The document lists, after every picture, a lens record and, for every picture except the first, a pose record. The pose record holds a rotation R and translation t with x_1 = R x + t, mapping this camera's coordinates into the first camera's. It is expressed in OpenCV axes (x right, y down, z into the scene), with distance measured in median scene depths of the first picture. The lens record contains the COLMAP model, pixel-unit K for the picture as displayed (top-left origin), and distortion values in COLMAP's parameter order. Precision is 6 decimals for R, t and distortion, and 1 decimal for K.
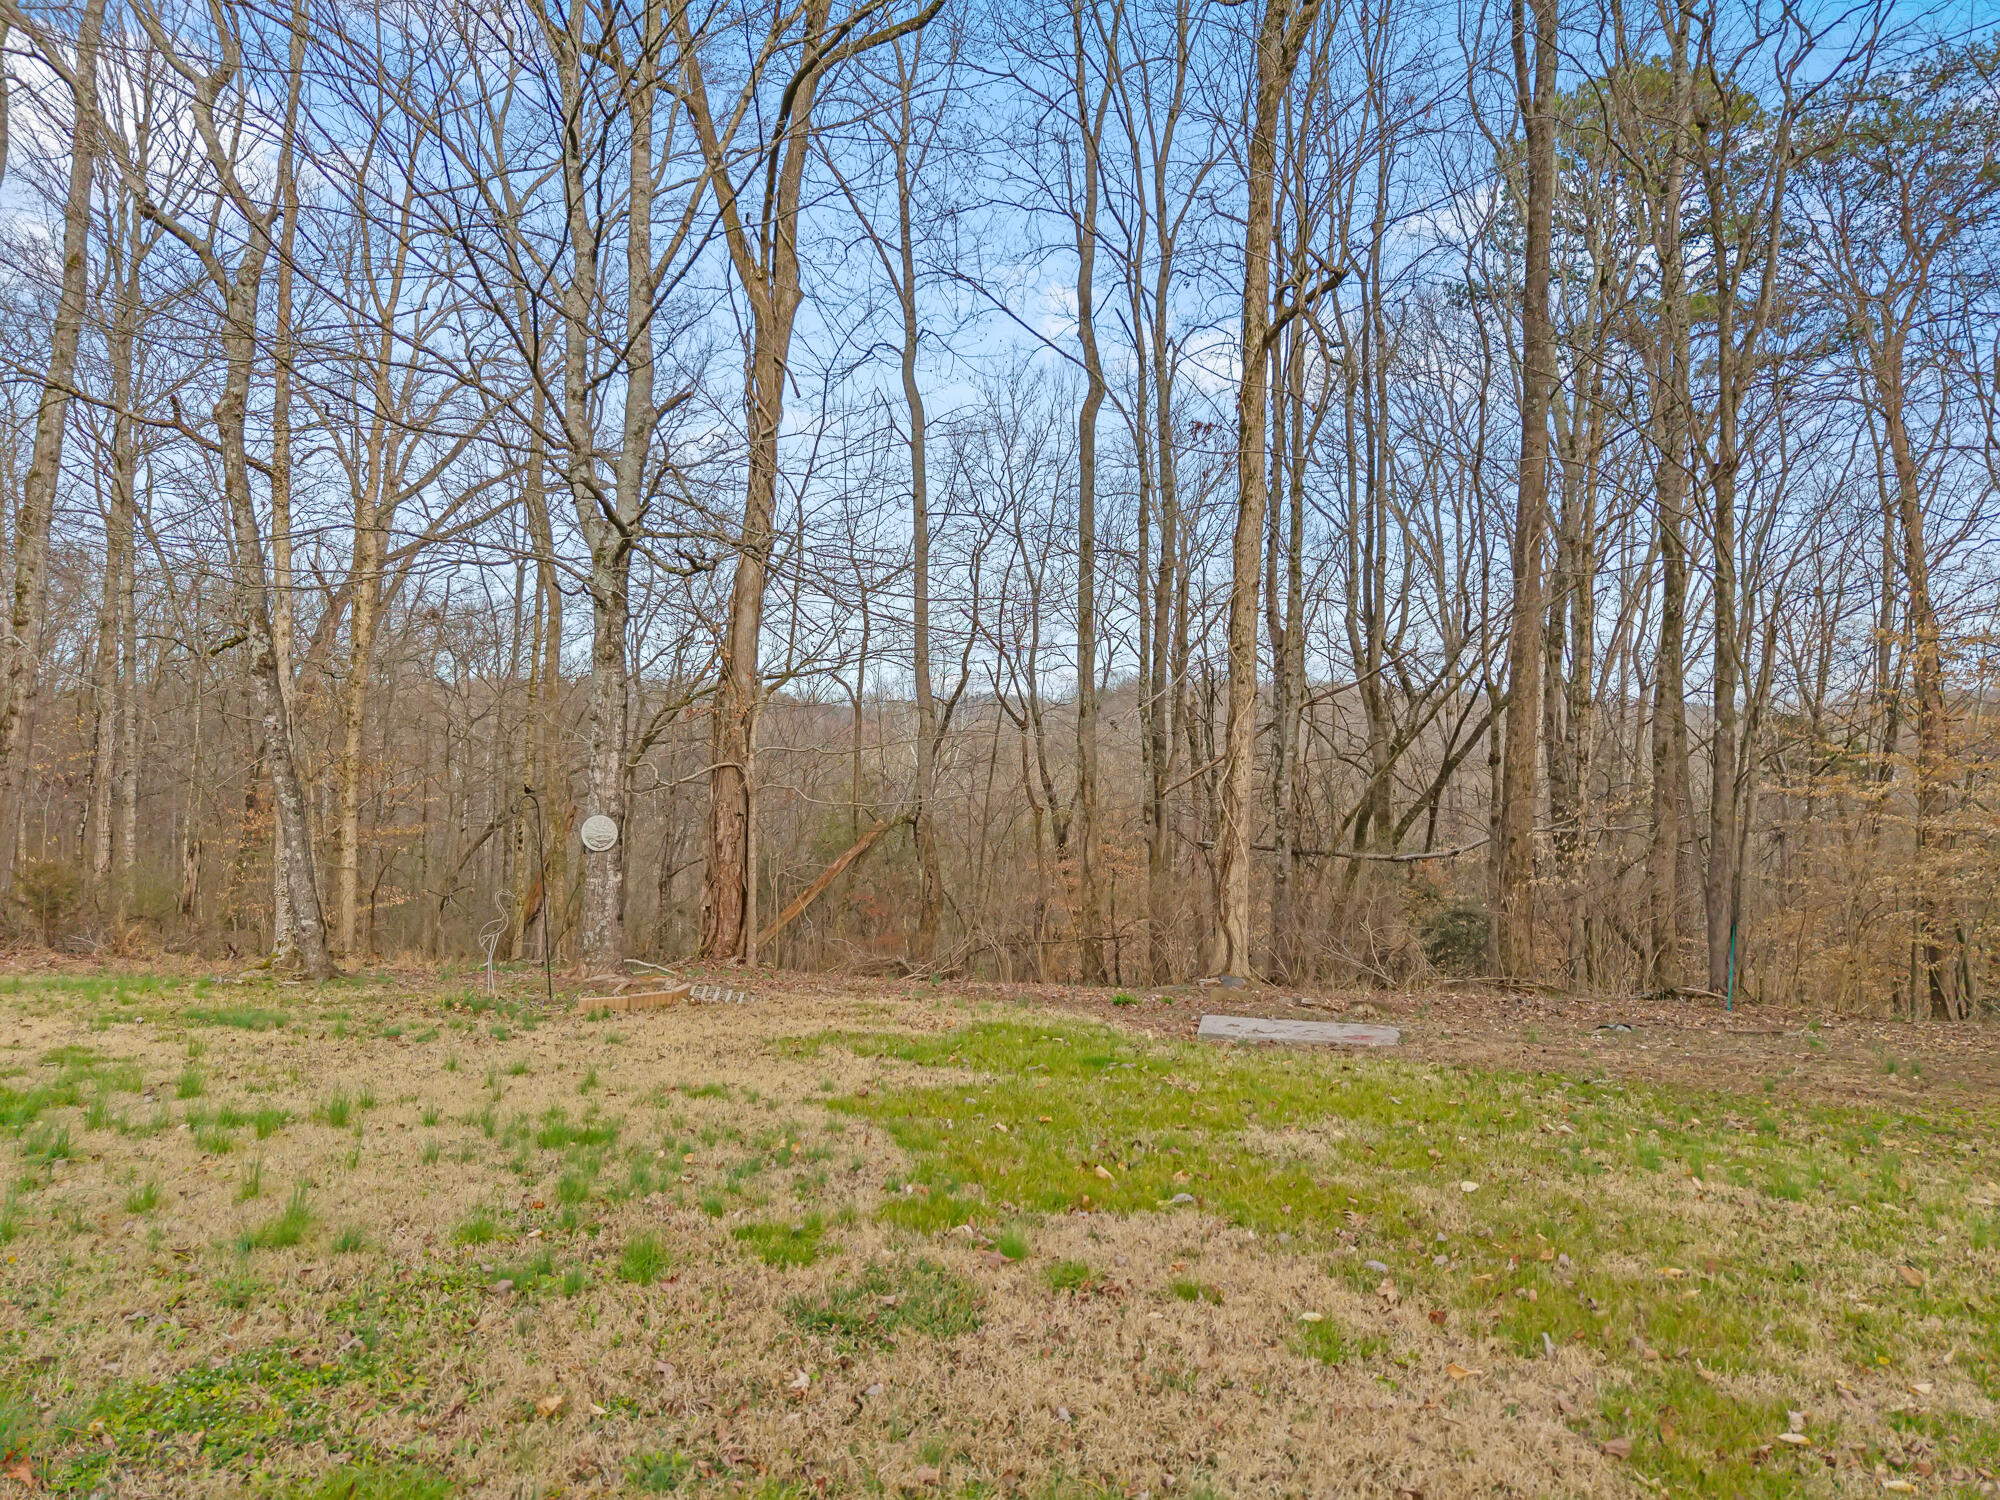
lens RADIAL K [[1363.1, 0, 998.8], [0, 1363.1, 749.4], [0, 0, 1]] dist [0.037596, -0.009423]
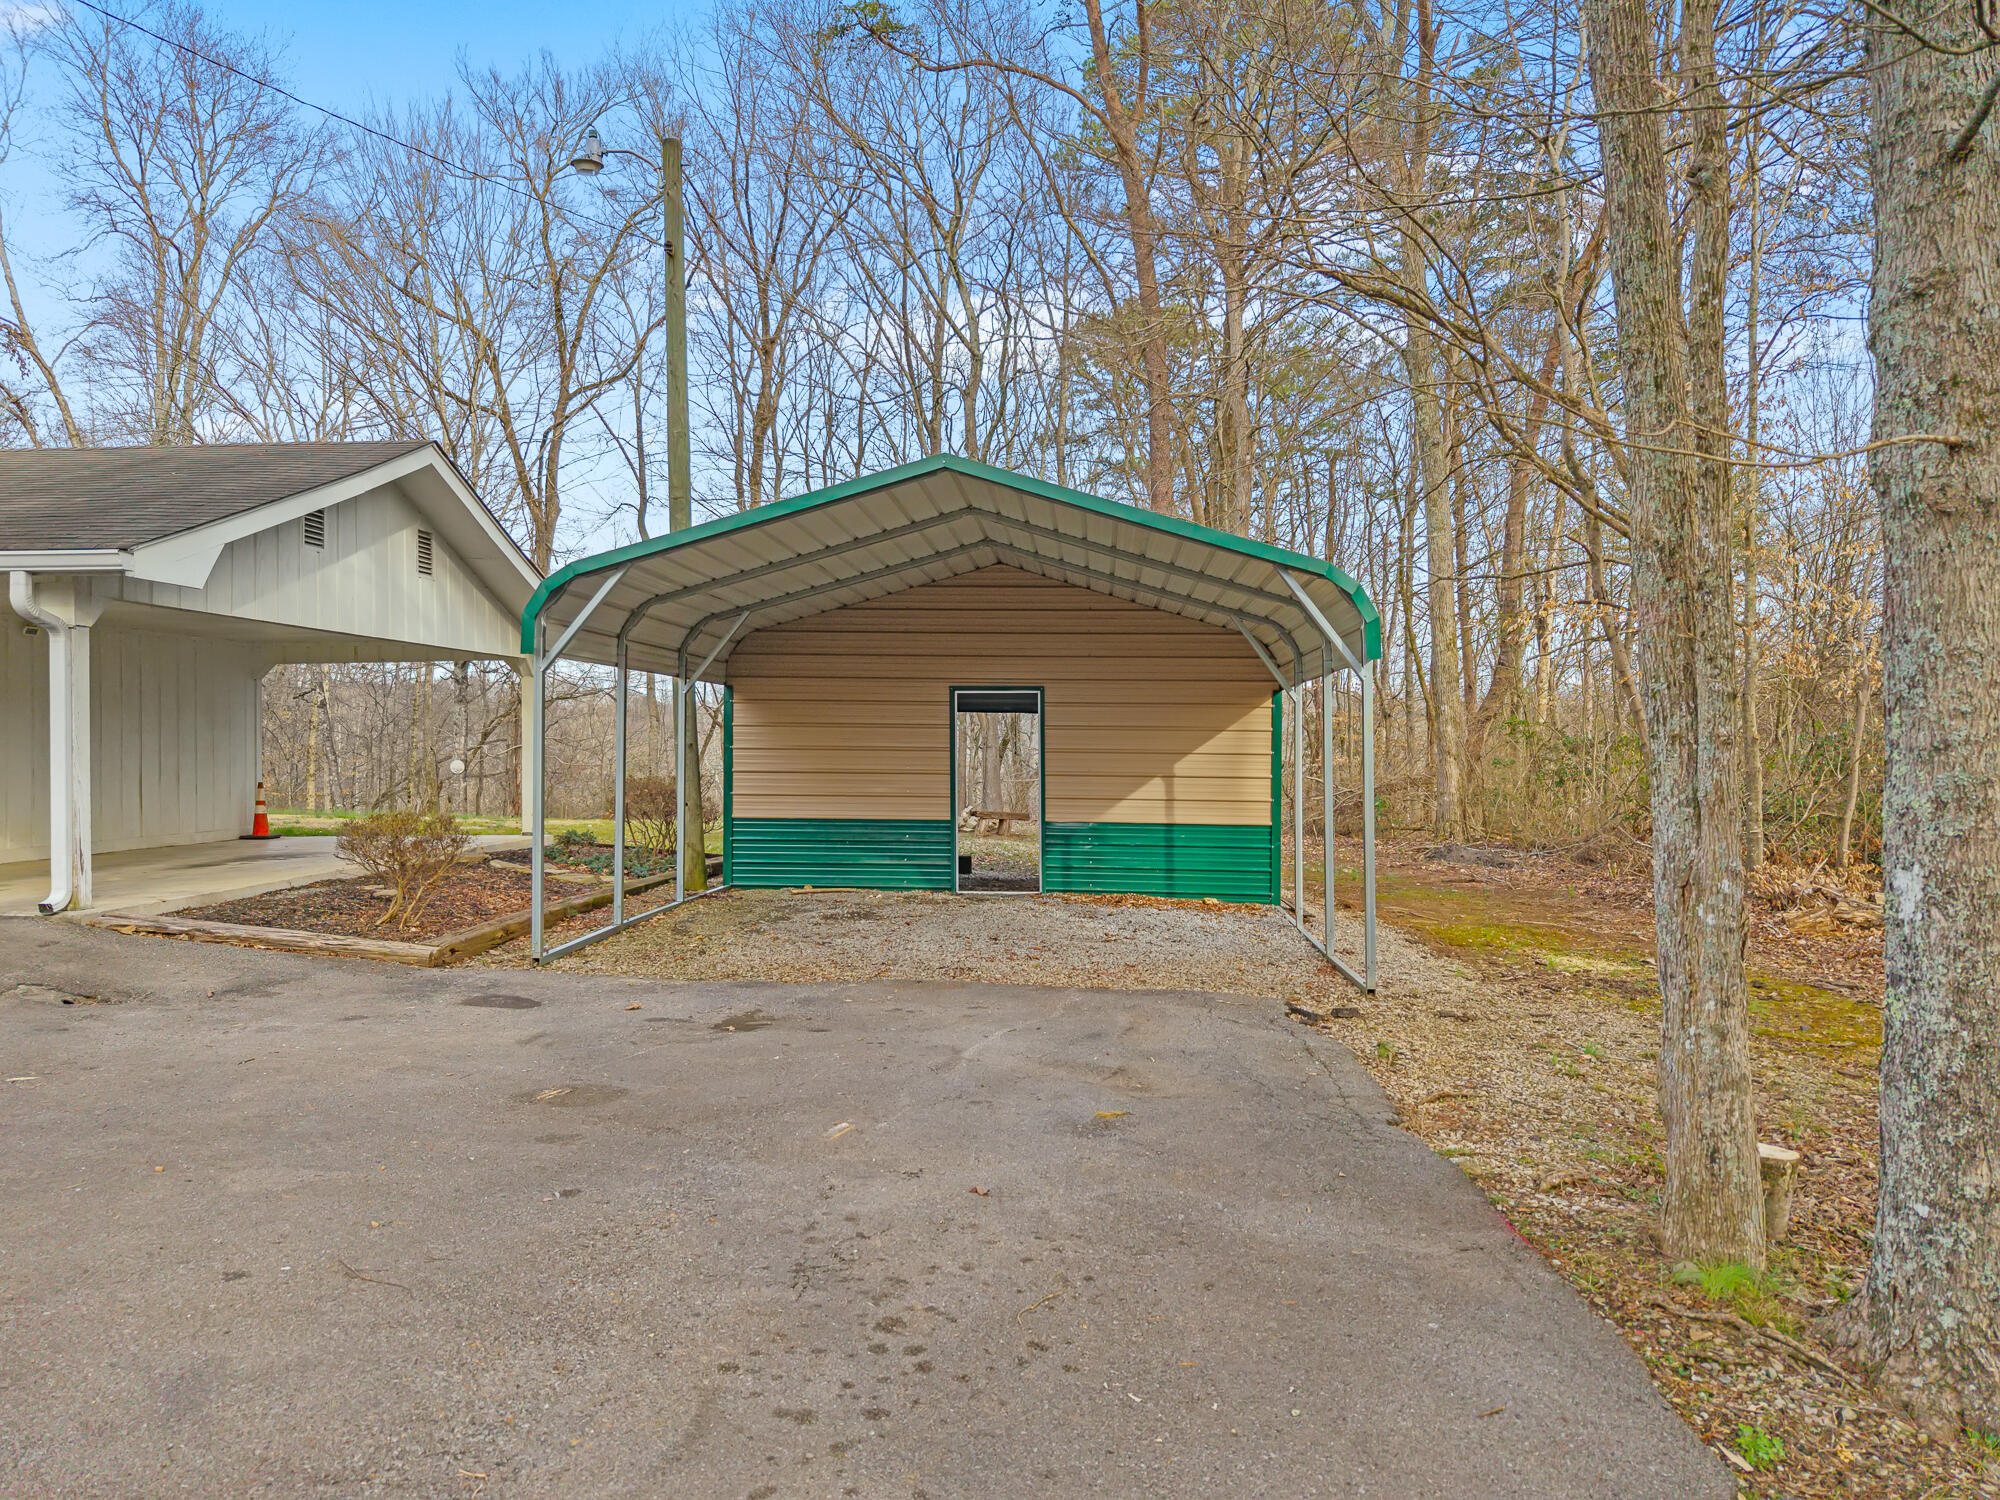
lens RADIAL K [[1363.1, 0, 999.9], [0, 1363.1, 743.9], [0, 0, 1]] dist [0.037596, -0.009423]
pose [[0.995728, -0.008505, 0.091939, 0.302666], [0.008604, 0.999963, -0.000681, 0.016065], [-0.091929, 0.001469, 0.995764, -1.030833]]
